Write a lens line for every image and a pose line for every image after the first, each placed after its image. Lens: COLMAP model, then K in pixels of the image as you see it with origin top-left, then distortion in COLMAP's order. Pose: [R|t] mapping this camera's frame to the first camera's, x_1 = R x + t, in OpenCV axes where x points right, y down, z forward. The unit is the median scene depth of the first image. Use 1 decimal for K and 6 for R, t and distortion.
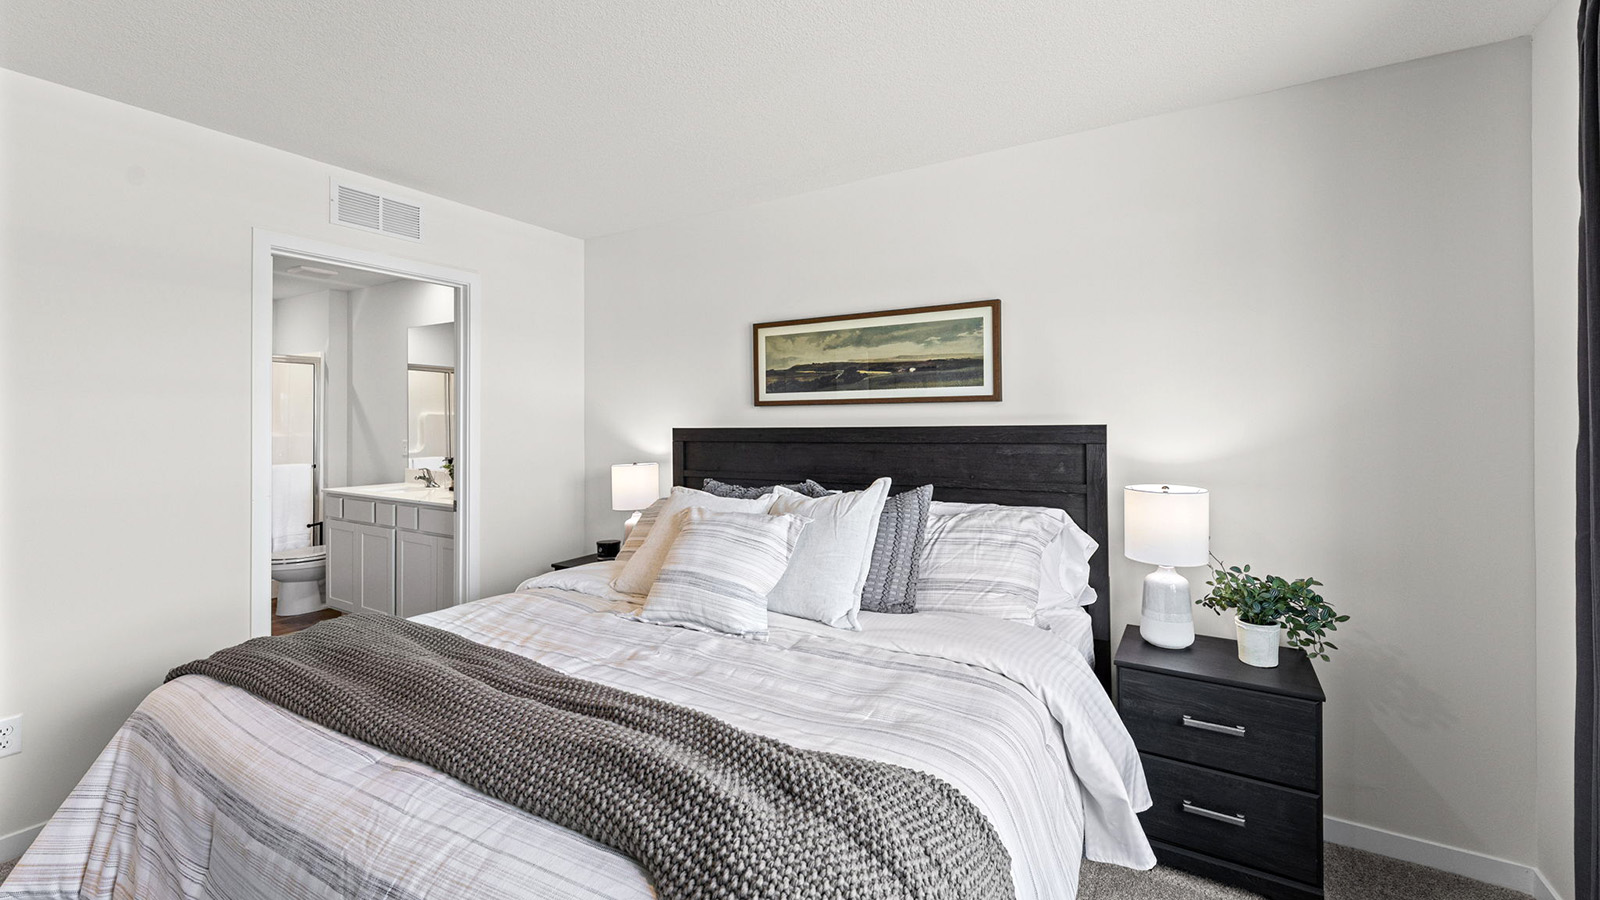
lens RADIAL K [[647.9, 0, 806.9], [0, 647.9, 417.0], [0, 0, 1]] dist [-0.006485, -0.000014]
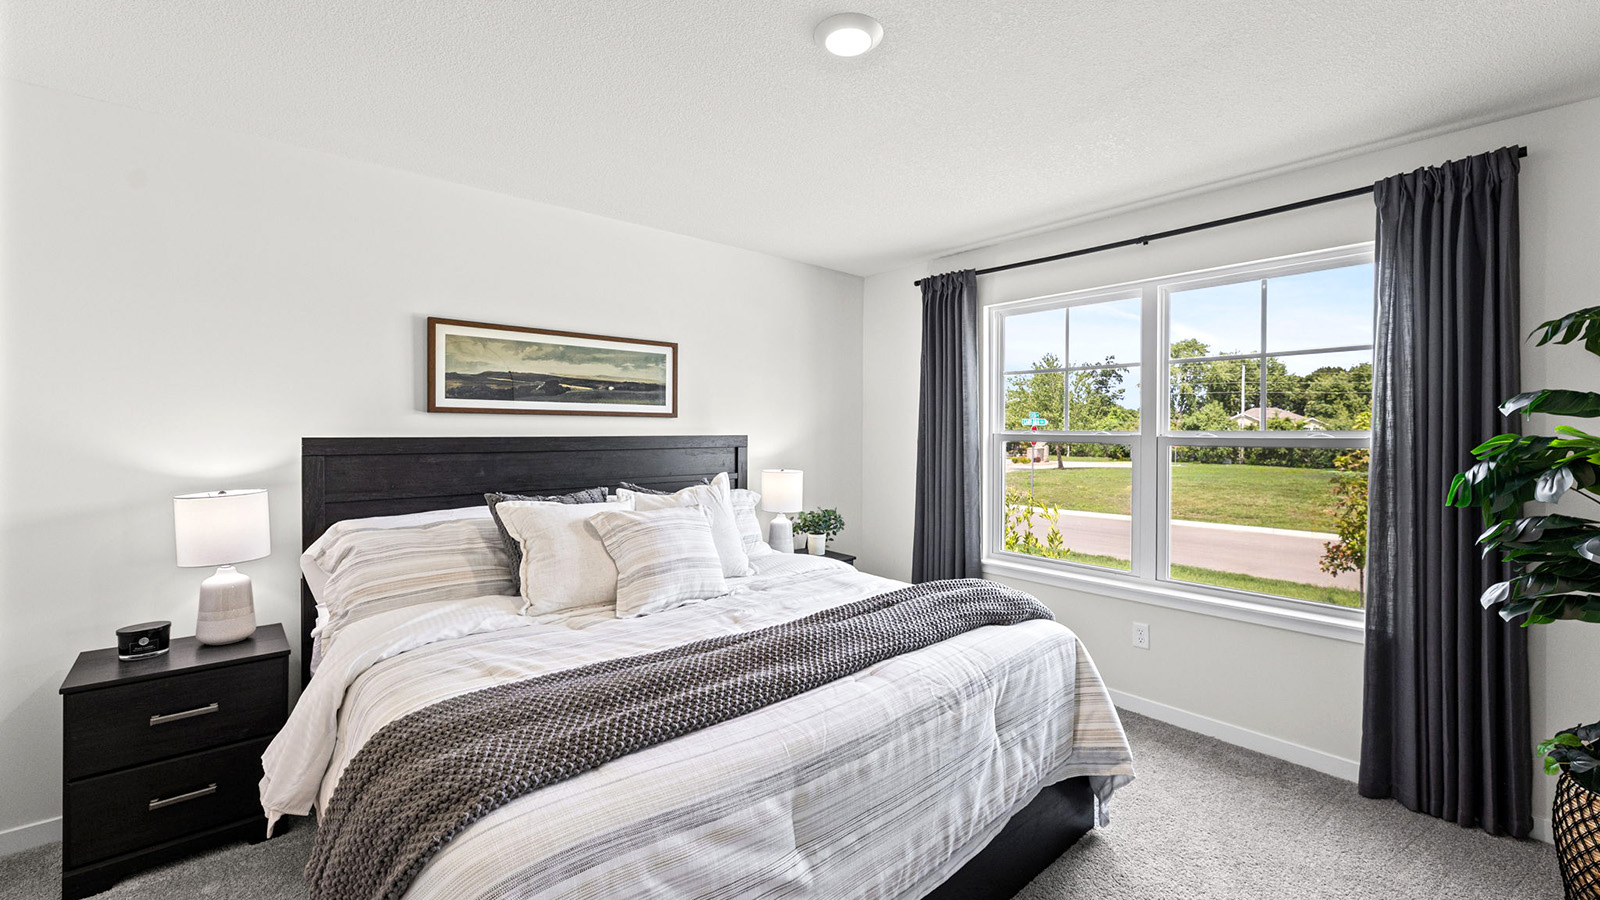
lens RADIAL K [[647.9, 0, 801.7], [0, 647.9, 440.0], [0, 0, 1]] dist [-0.006485, -0.000014]
pose [[0.314284, -0.006866, 0.949304, -0.838177], [-0.018281, 0.999745, 0.013283, 0.000041], [-0.949153, -0.021528, 0.314079, 0.283260]]
